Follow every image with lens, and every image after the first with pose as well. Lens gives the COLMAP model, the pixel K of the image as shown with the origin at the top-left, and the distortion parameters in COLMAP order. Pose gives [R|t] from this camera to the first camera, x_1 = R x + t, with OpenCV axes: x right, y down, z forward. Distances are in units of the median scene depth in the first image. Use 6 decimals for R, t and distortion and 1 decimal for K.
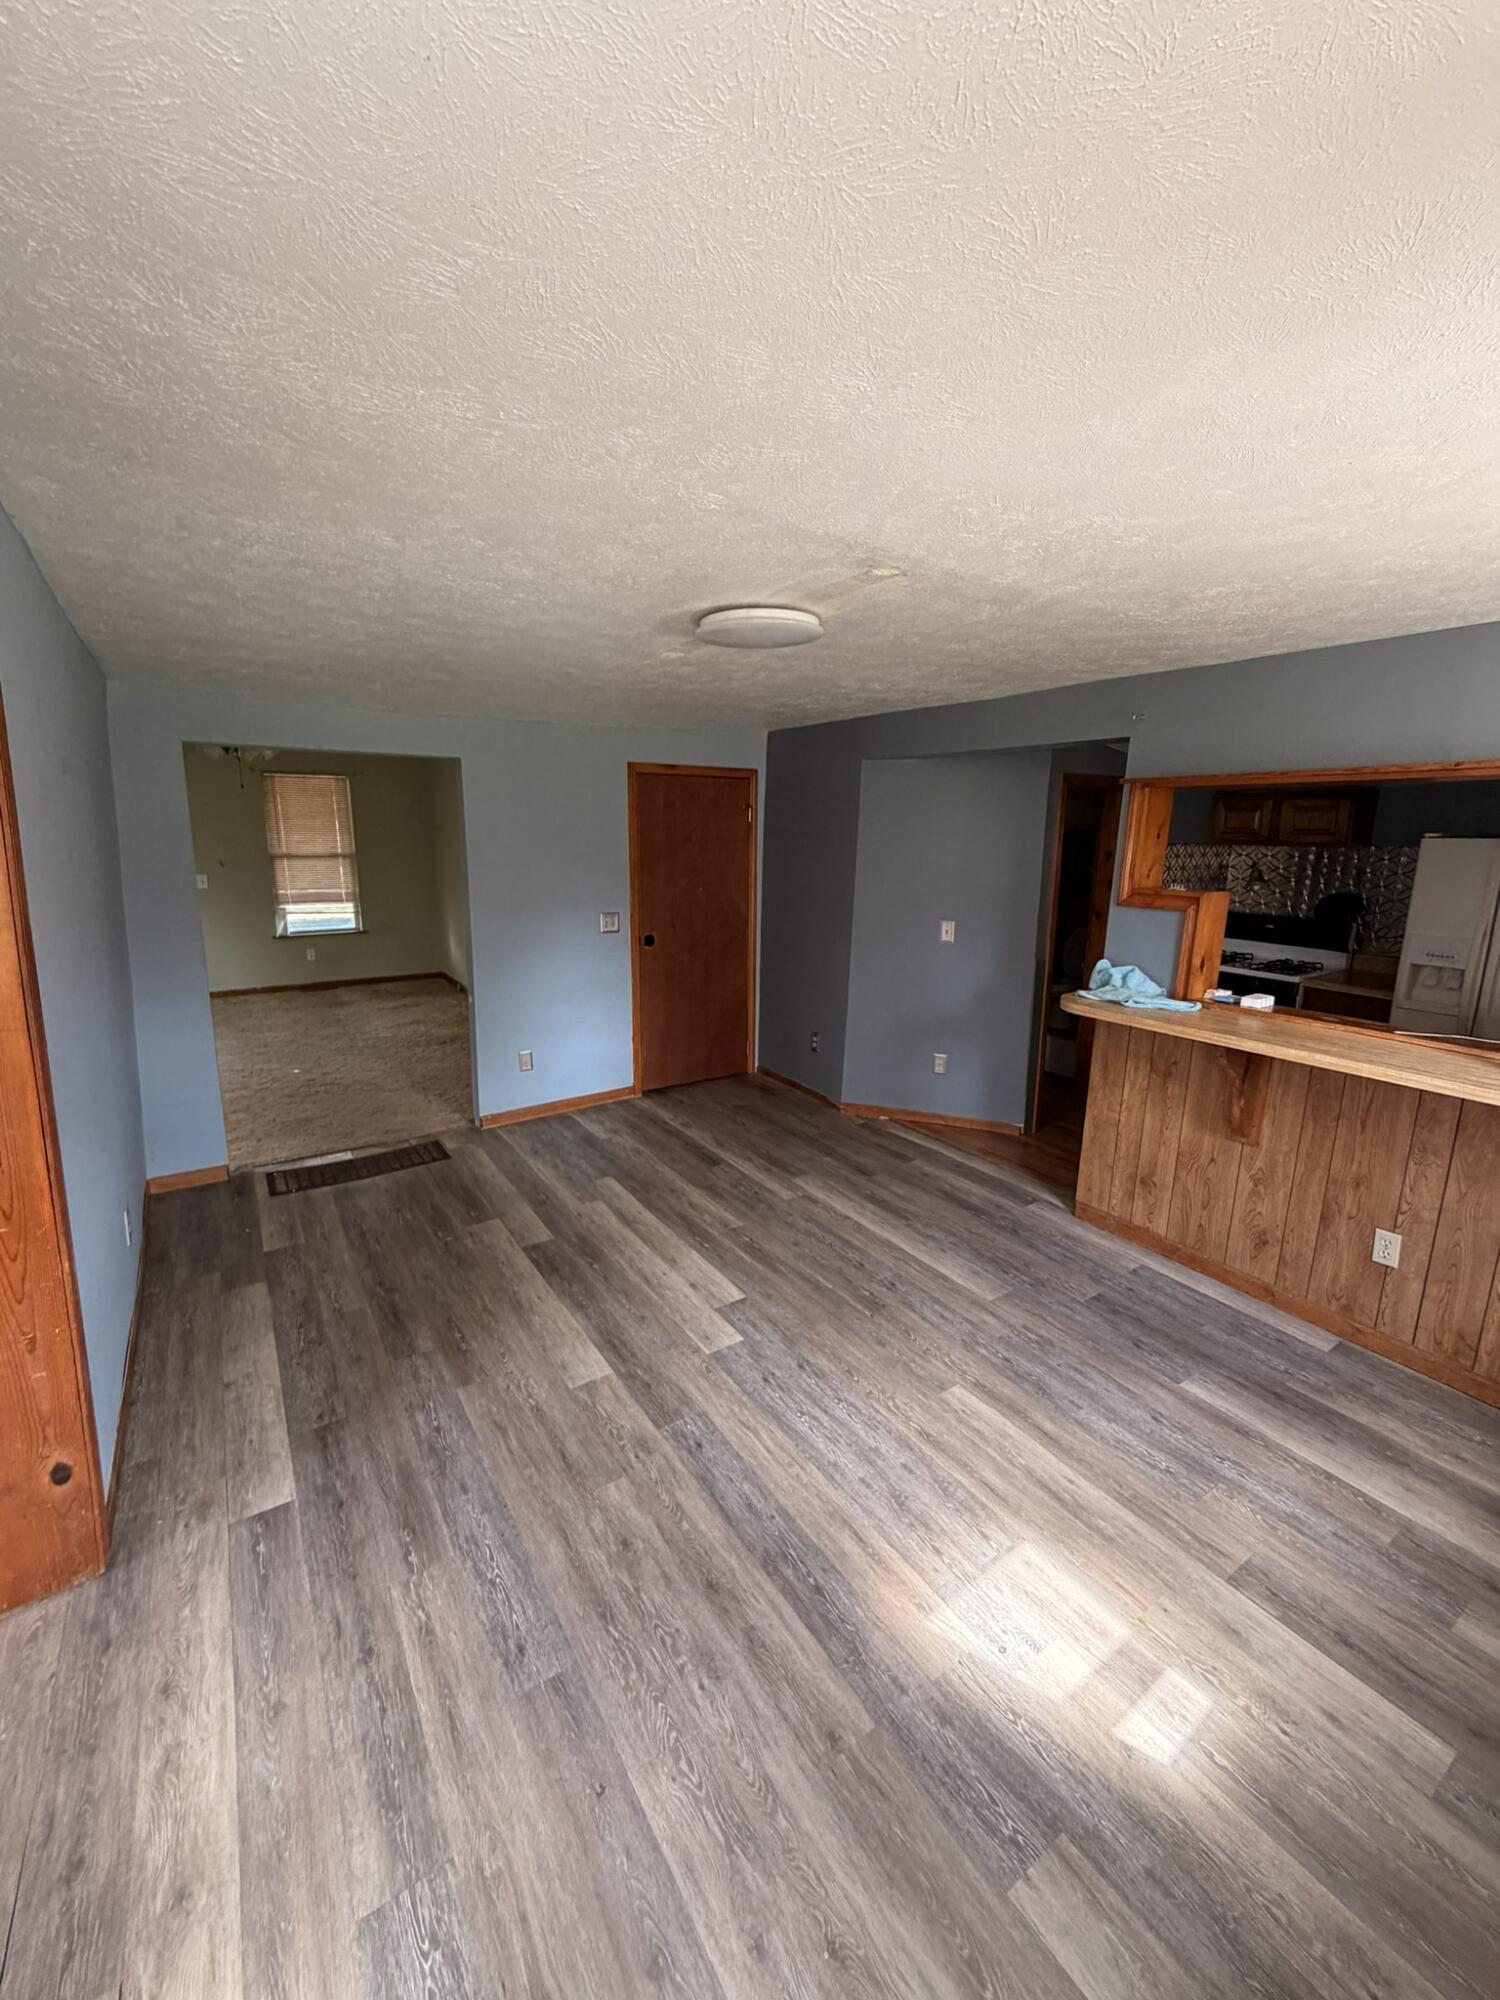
lens RADIAL K [[796.6, 0, 746.0], [0, 796.6, 998.1], [0, 0, 1]] dist [-0.001333, 0.000453]
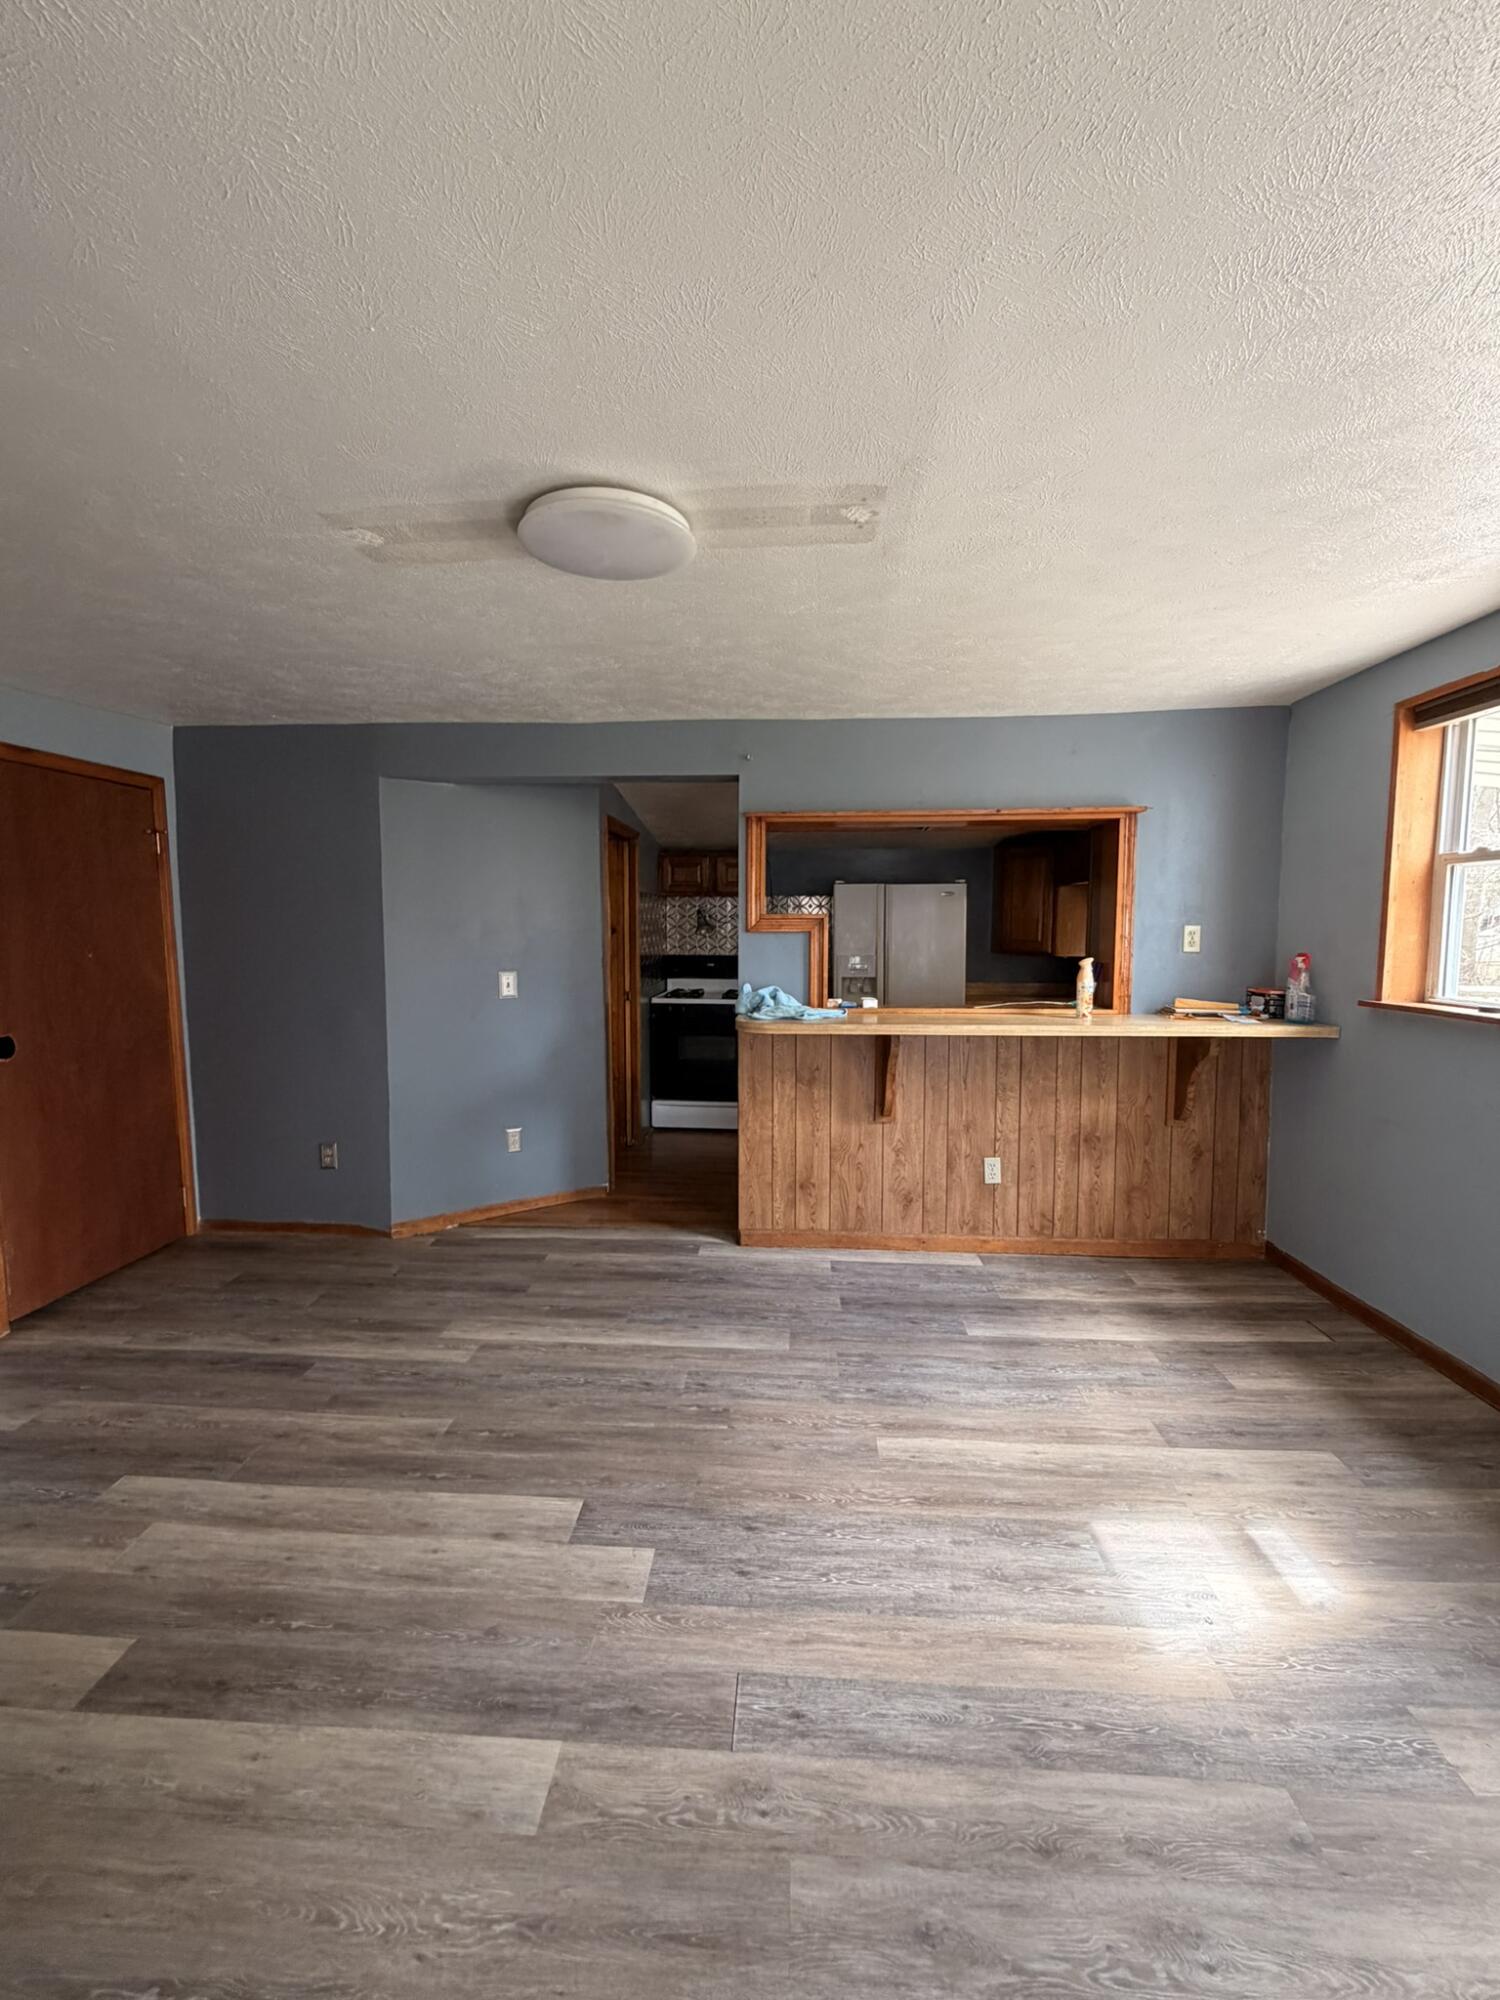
lens RADIAL K [[796.6, 0, 748.6], [0, 796.6, 997.5], [0, 0, 1]] dist [-0.001333, 0.000453]
pose [[0.605336, -0.085448, 0.791371, -0.402993], [0.171736, 0.984825, -0.025028, -0.004997], [-0.777223, 0.151057, 0.610824, 0.401166]]
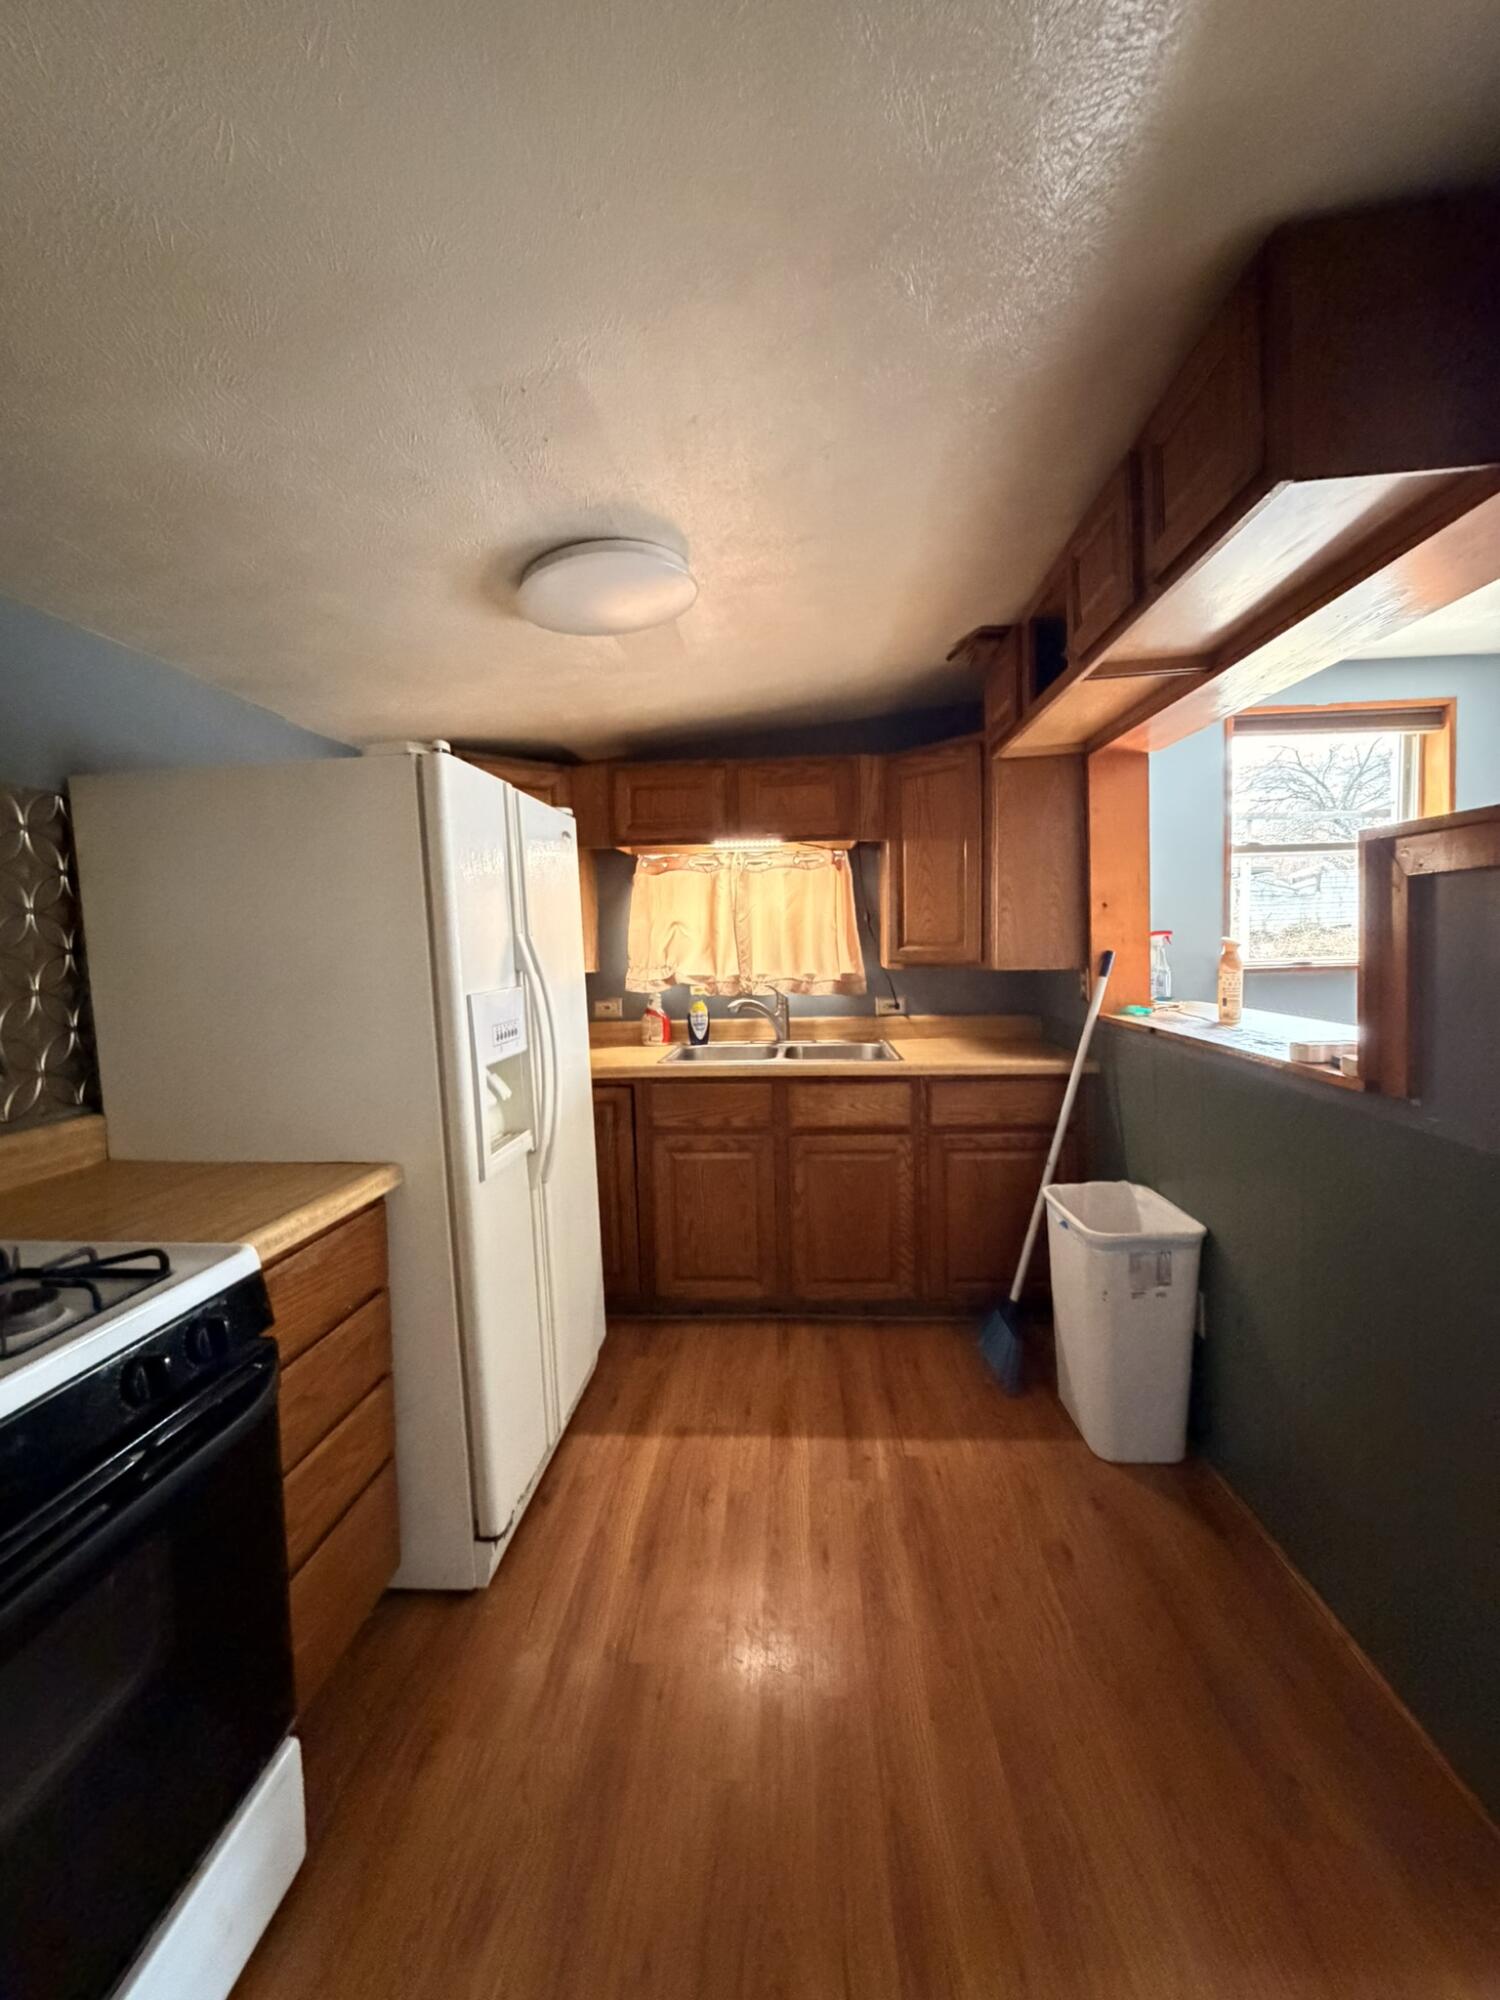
lens RADIAL K [[796.6, 0, 751.8], [0, 796.6, 1001.3], [0, 0, 1]] dist [-0.001333, 0.000453]
pose [[-0.798951, -0.037652, 0.600217, 0.621615], [0.138023, 0.959918, 0.243940, -0.198131], [-0.585344, 0.277740, -0.761730, 1.560594]]
